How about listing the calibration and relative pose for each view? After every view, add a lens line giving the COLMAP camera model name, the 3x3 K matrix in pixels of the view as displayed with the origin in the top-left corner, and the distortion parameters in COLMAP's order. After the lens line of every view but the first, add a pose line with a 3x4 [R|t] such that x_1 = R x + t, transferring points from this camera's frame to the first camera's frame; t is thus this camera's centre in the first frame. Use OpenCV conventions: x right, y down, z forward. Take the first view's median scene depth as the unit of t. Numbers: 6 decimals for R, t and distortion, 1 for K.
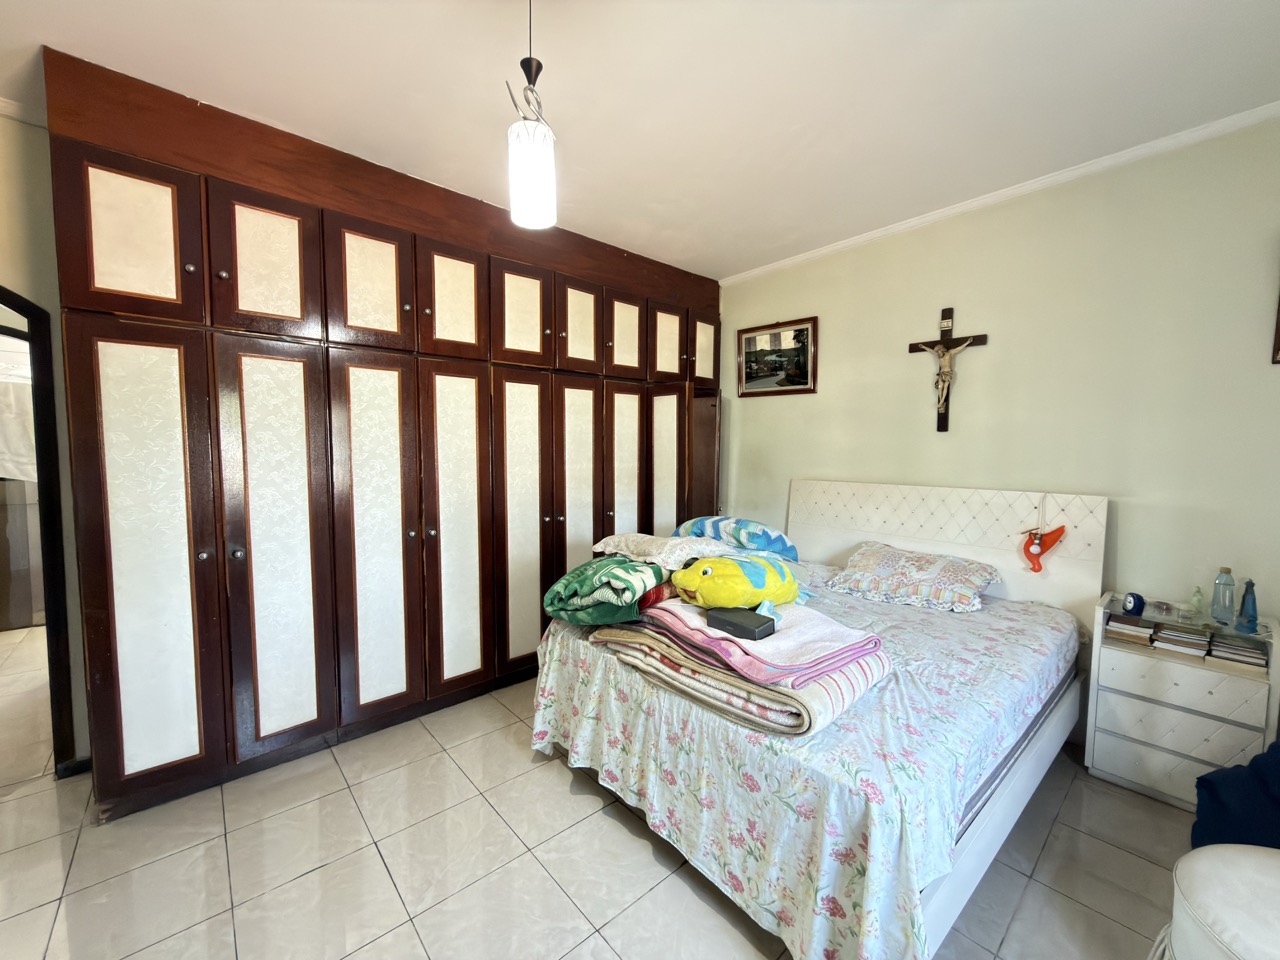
lens RADIAL K [[510.4, 0, 640.4], [0, 510.4, 478.1], [0, 0, 1]] dist [-0.000114, 0.000421]
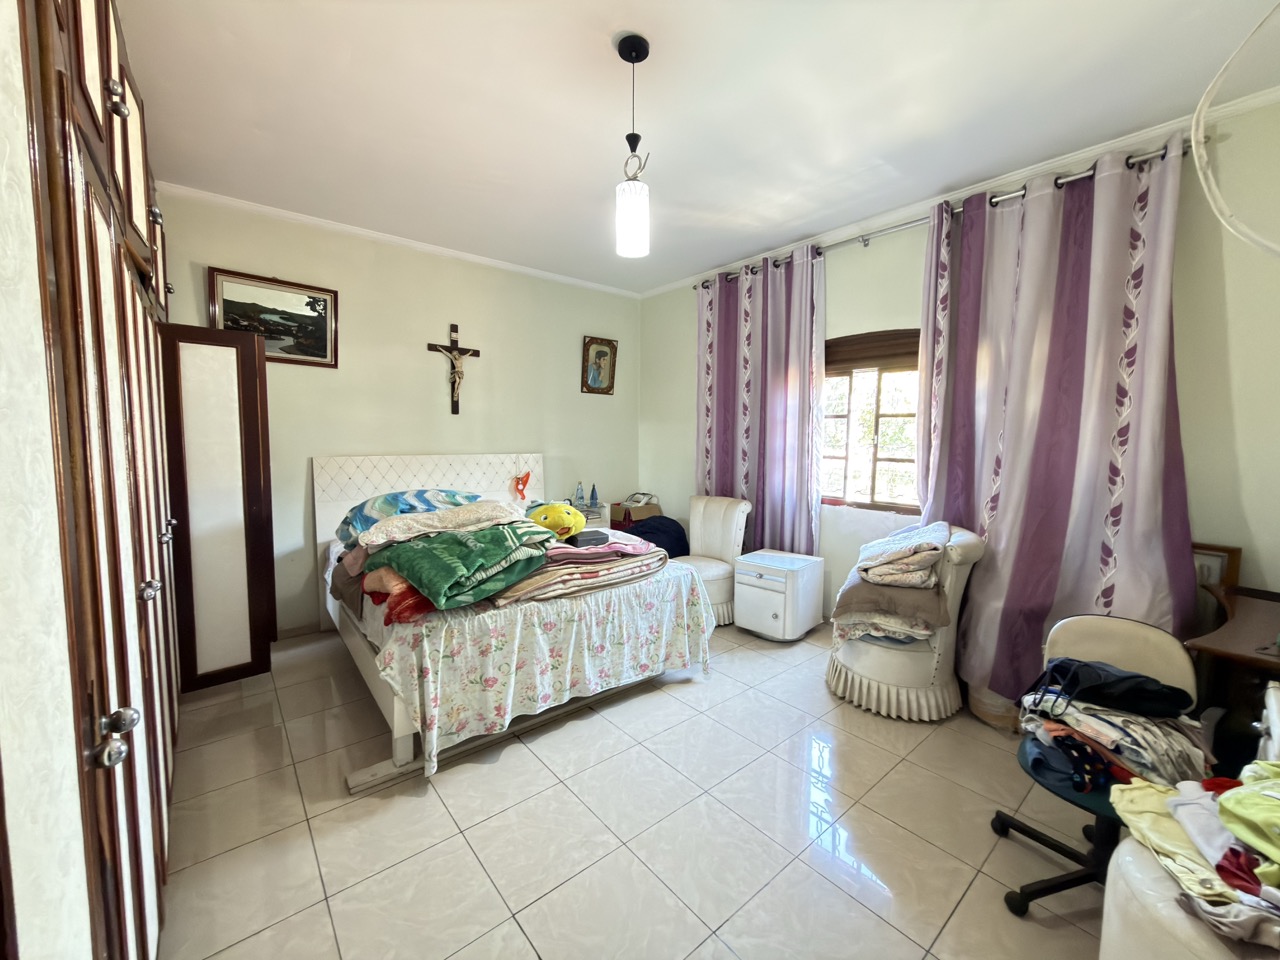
lens RADIAL K [[510.4, 0, 641.4], [0, 510.4, 478.5], [0, 0, 1]] dist [-0.000114, 0.000421]
pose [[0.023595, -0.085436, 0.996064, -1.088276], [0.048352, 0.995273, 0.084222, -0.014575], [-0.998552, 0.046175, 0.027615, 0.655847]]
